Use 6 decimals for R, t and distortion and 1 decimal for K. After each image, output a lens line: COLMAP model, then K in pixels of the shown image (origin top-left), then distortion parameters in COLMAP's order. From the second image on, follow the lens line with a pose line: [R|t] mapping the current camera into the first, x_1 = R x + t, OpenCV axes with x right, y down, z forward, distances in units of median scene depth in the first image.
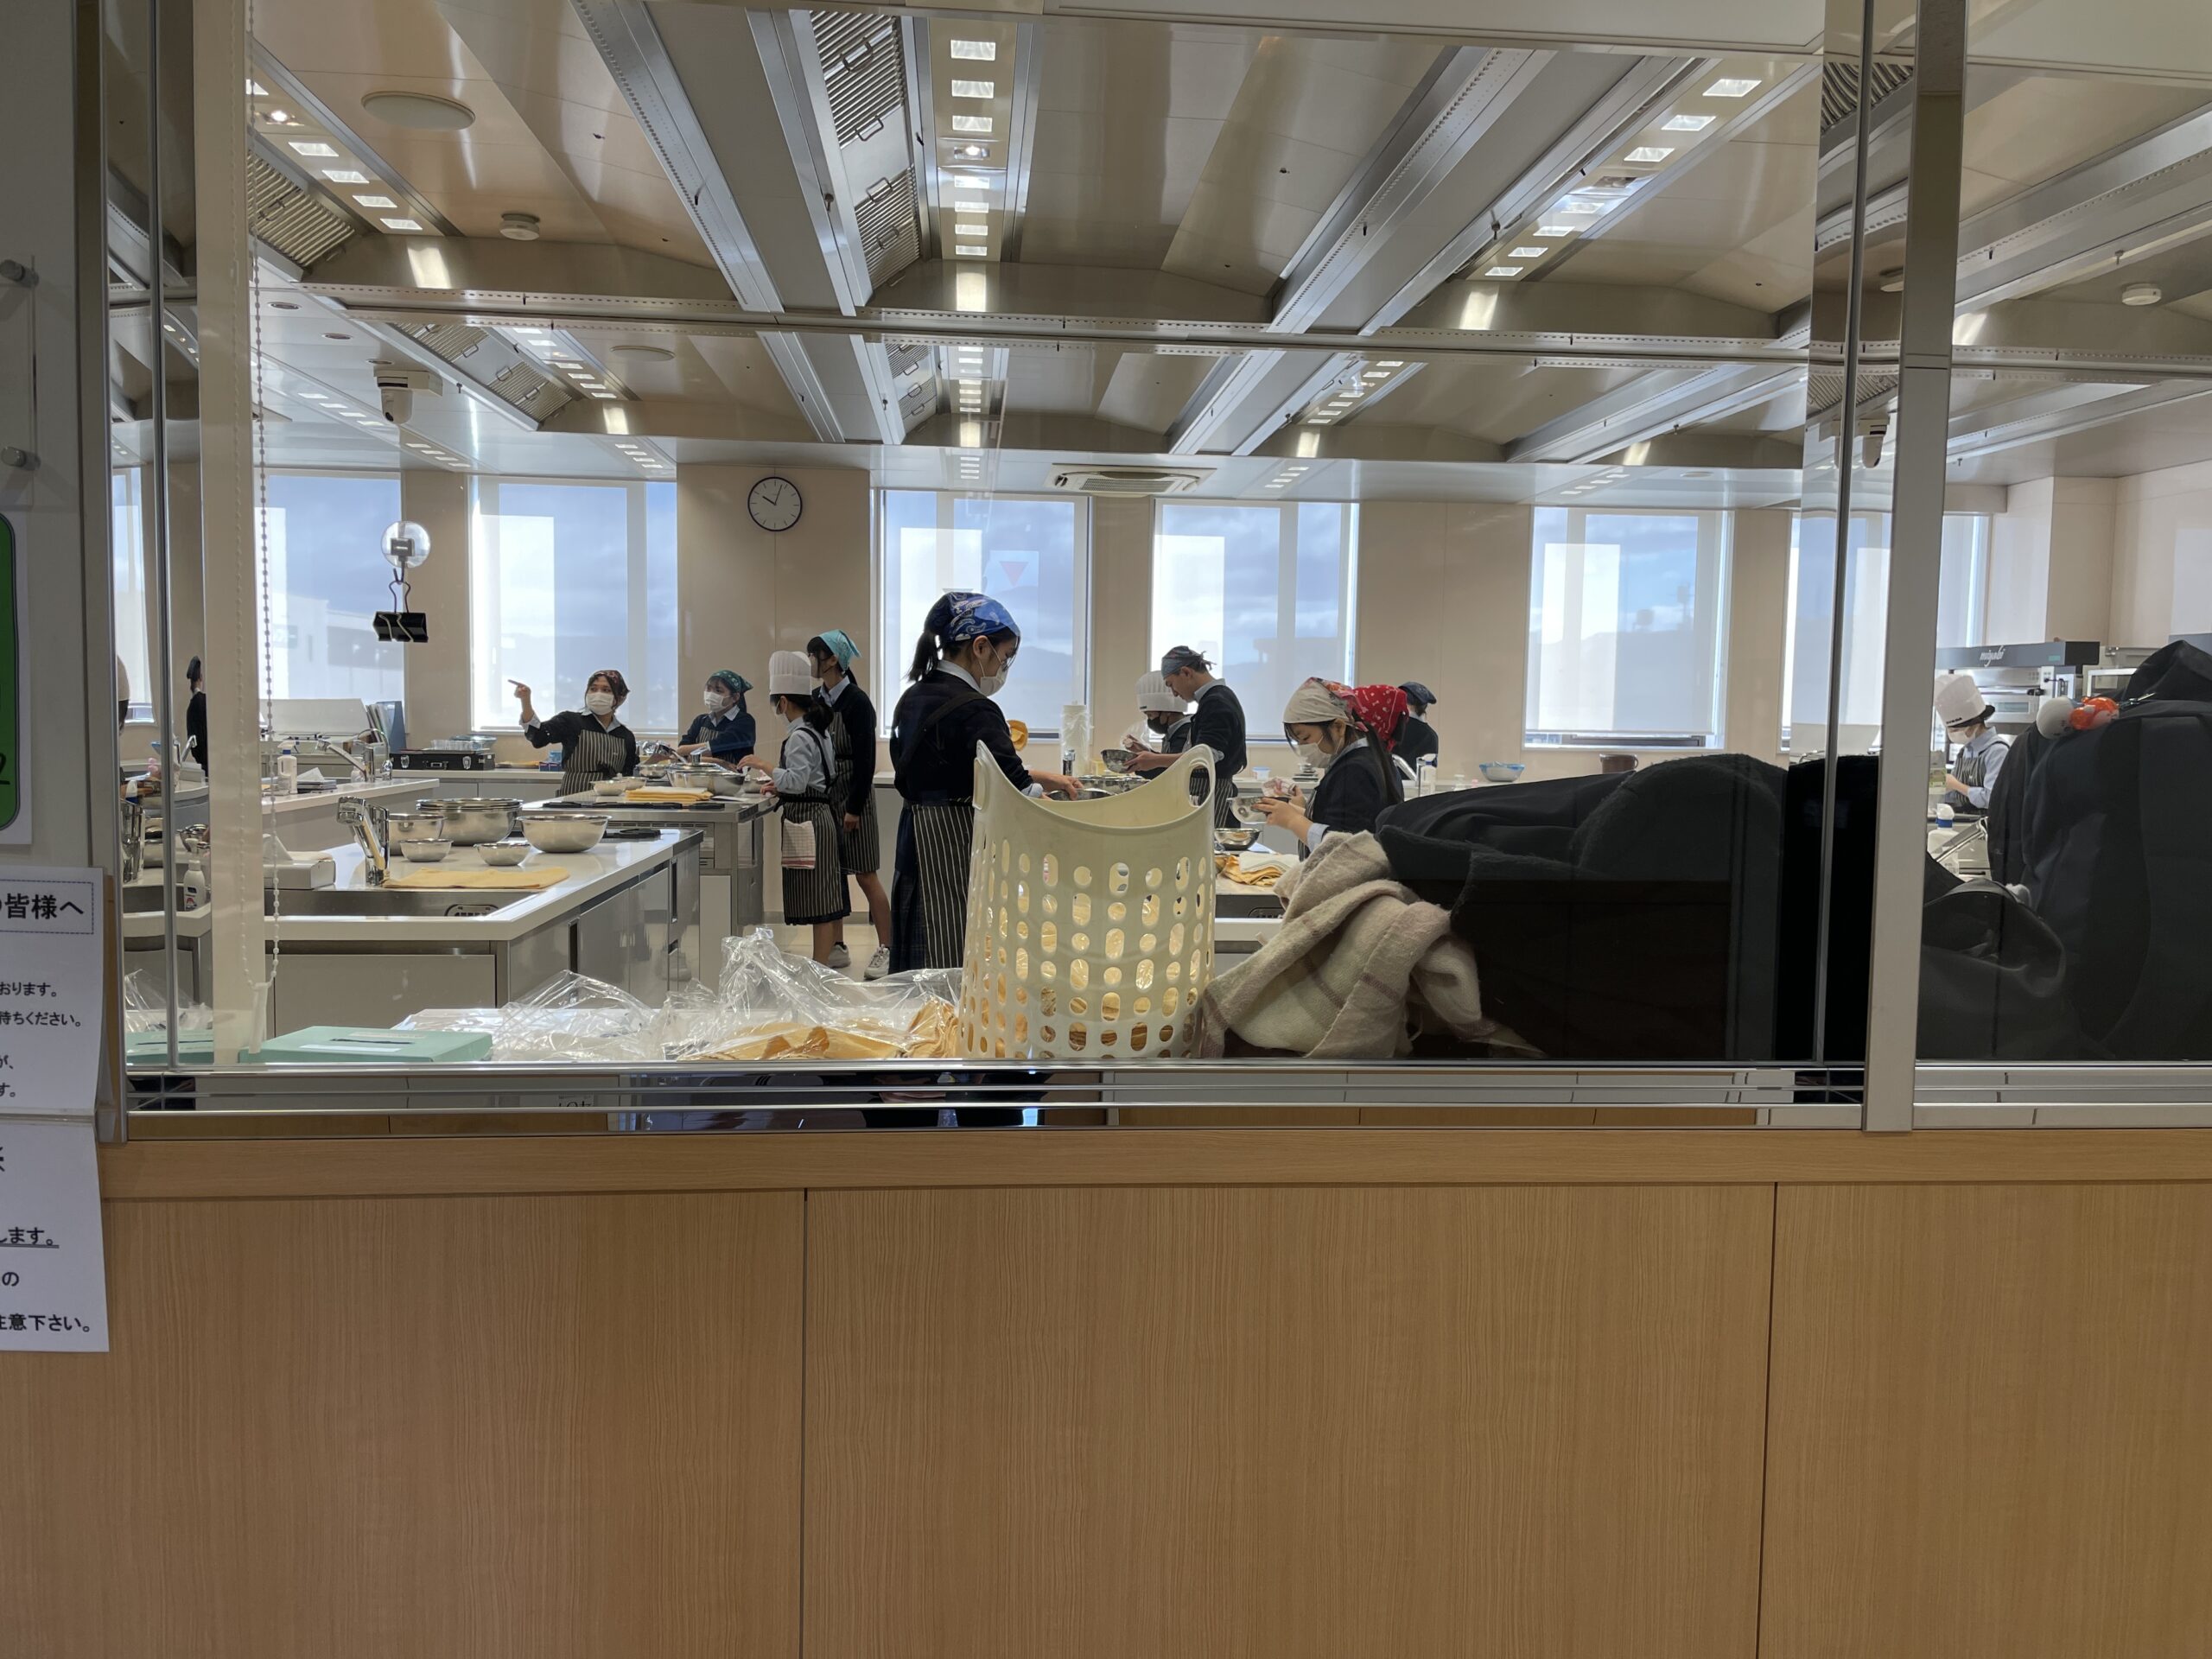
lens RADIAL K [[1705.1, 0, 1106.0], [0, 1705.1, 829.5], [0, 0, 1]] dist [0.098960, 0.000746]
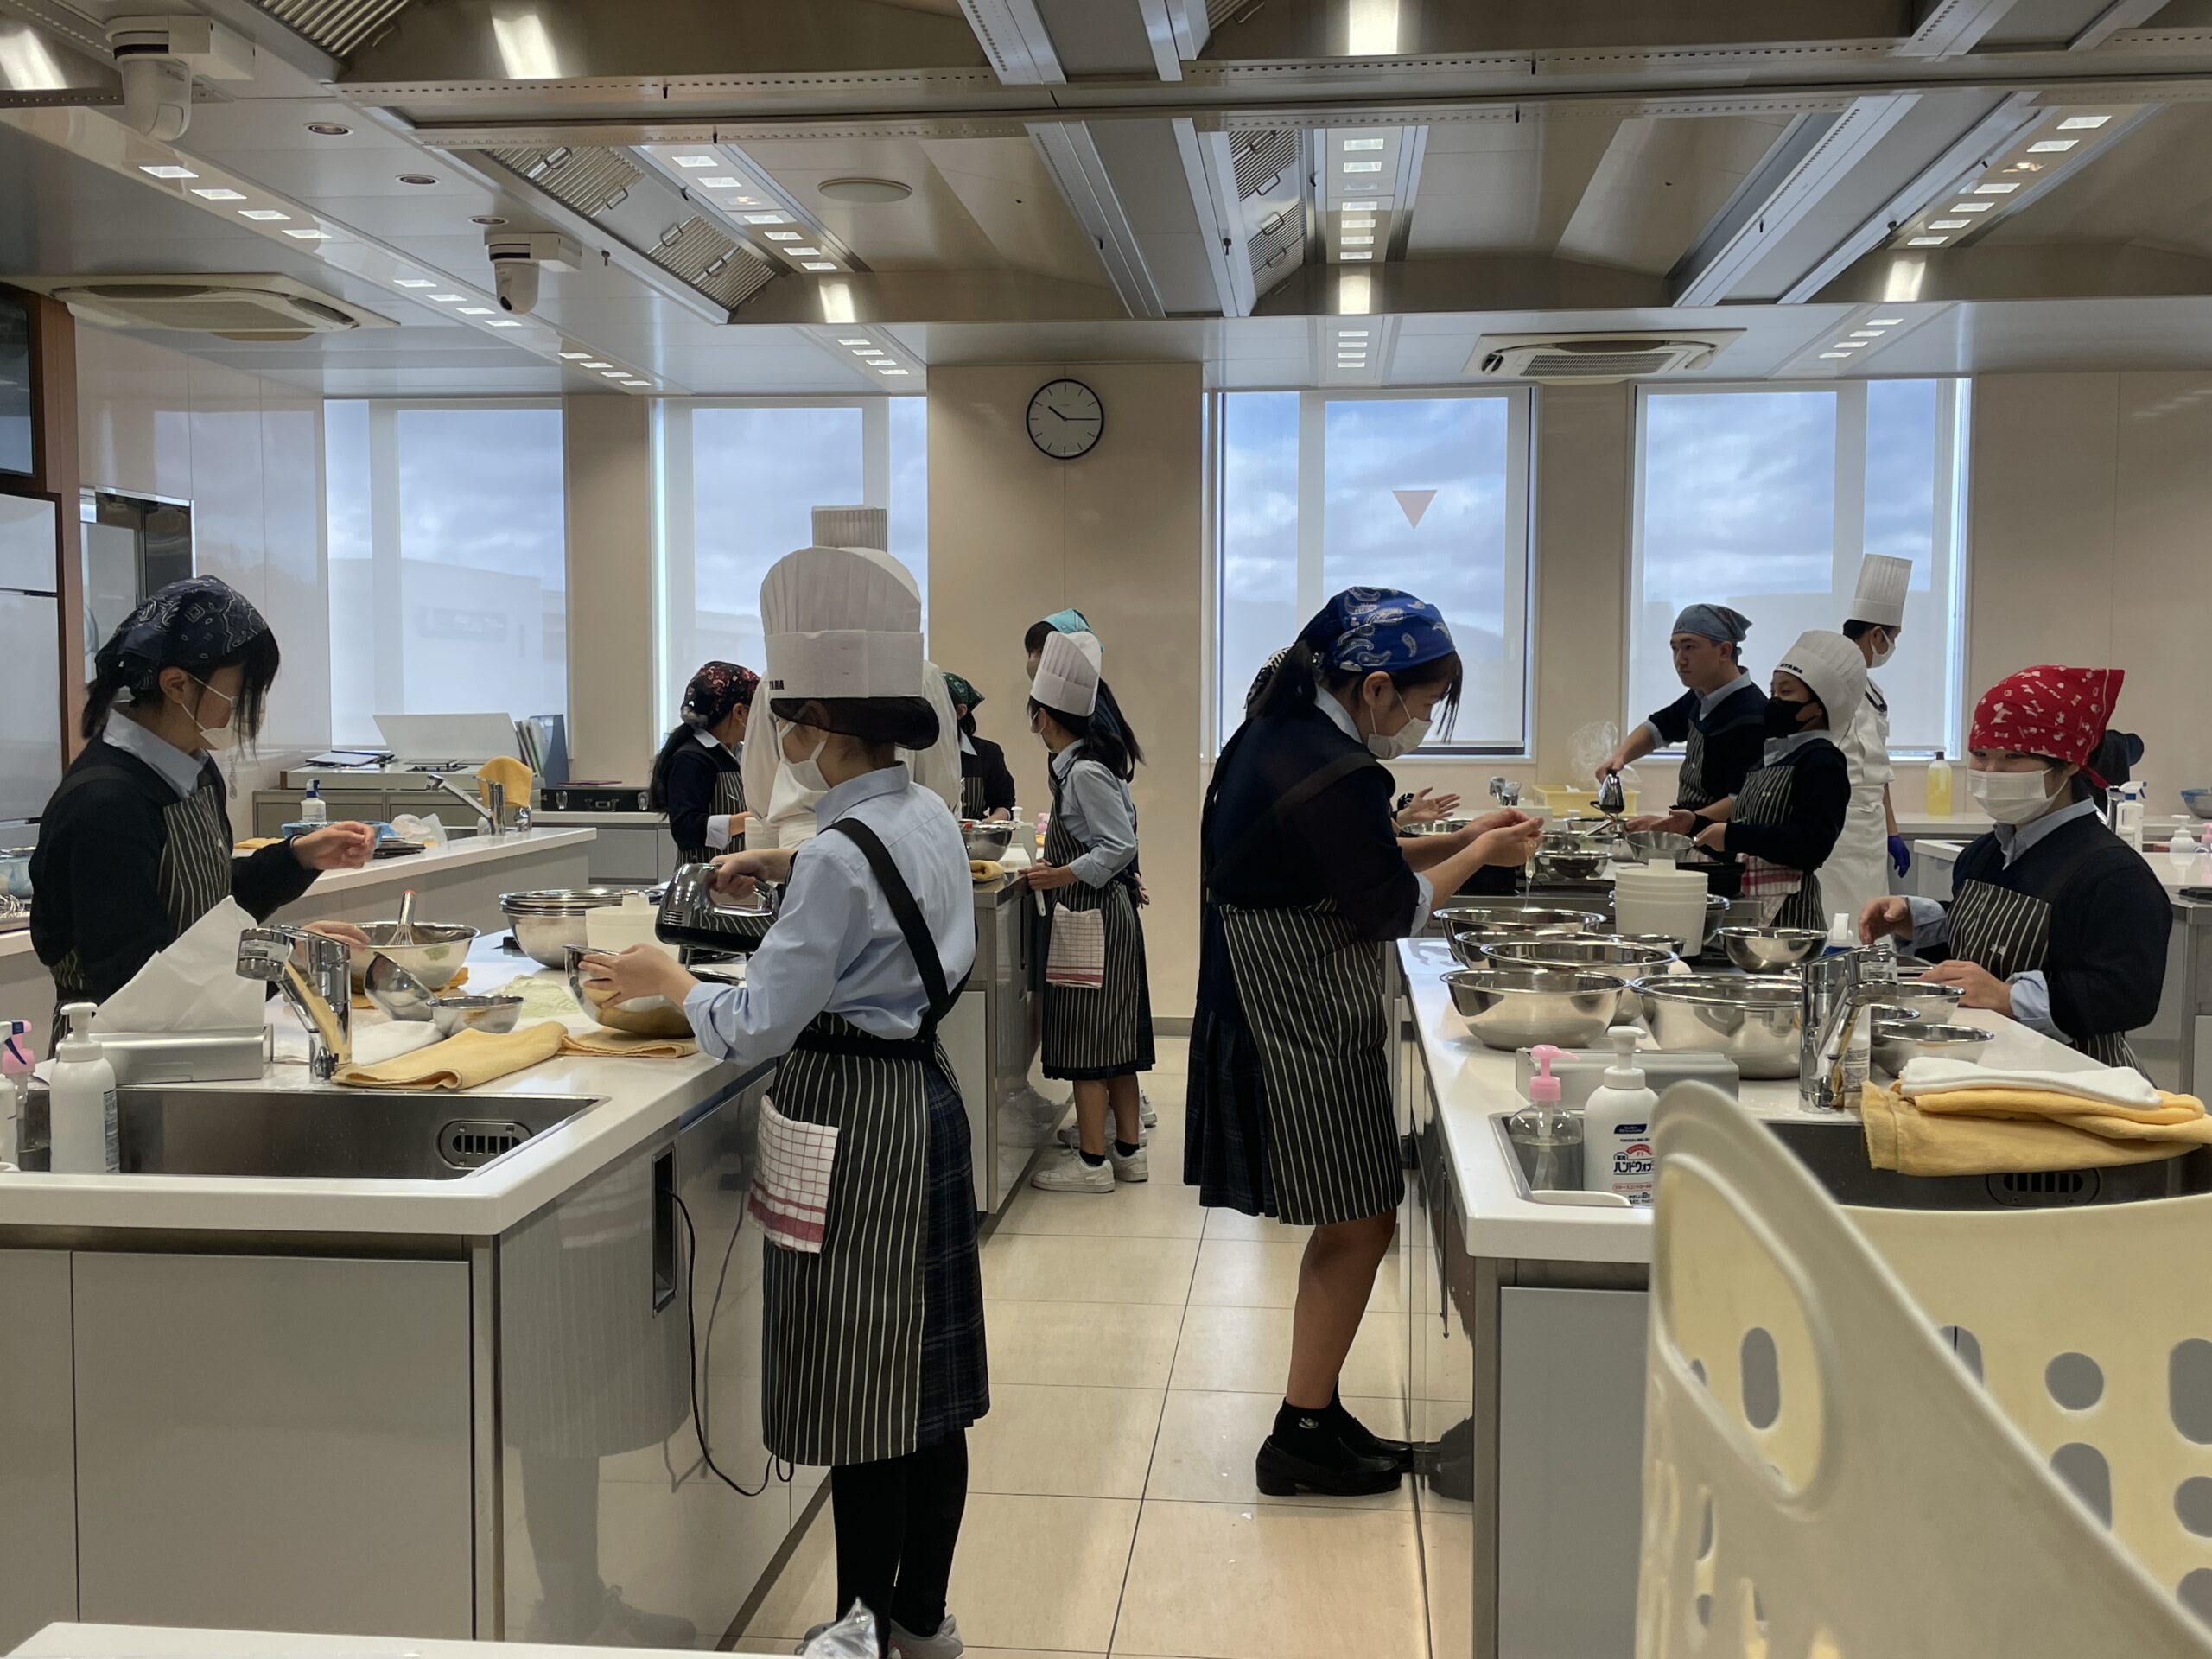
lens RADIAL K [[2159.3, 0, 1106.0], [0, 2159.3, 829.5], [0, 0, 1]] dist [0.102196, -0.005719]
pose [[0.983586, -0.003550, -0.180406, -0.024222], [0.002044, 0.999961, -0.008538, -0.020512], [0.180429, 0.008029, 0.983555, 0.173256]]
